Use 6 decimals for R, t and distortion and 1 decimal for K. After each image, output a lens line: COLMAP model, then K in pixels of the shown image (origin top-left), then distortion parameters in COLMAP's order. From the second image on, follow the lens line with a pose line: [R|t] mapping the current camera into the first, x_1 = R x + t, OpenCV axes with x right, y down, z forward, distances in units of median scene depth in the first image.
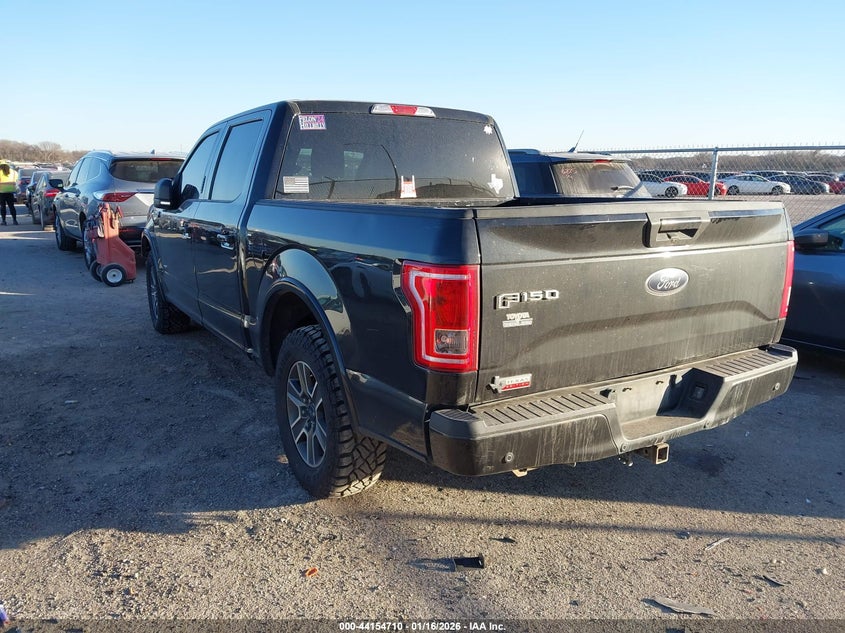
lens RADIAL K [[663.7, 0, 413.8], [0, 663.7, 319.4], [0, 0, 1]] dist [0.011573, -0.000200]
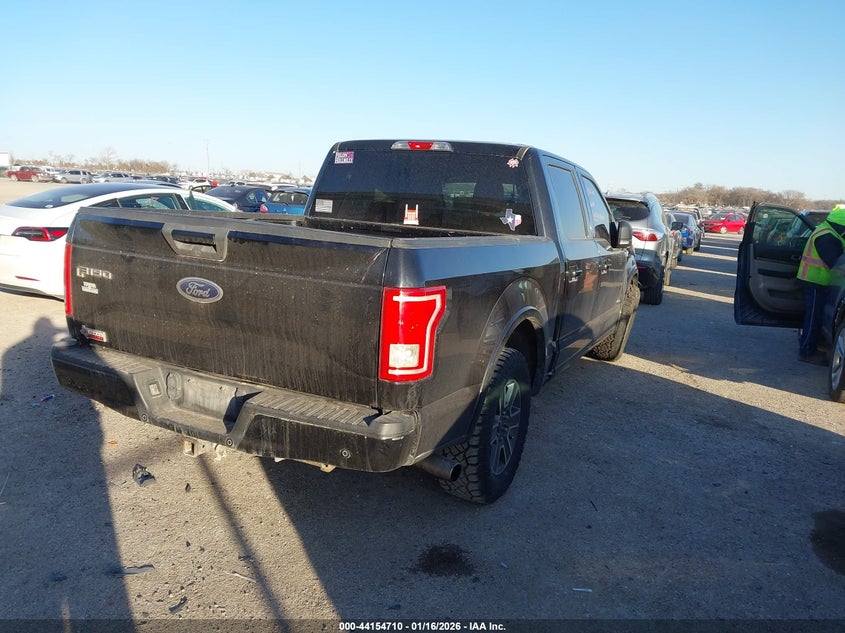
lens RADIAL K [[663.7, 0, 413.6], [0, 663.7, 312.1], [0, 0, 1]] dist [0.011573, -0.000200]
pose [[0.536956, 0.172516, -0.825782, 0.998226], [-0.237962, 0.970091, 0.047931, -0.105925], [0.809353, 0.170768, 0.561949, 0.452810]]
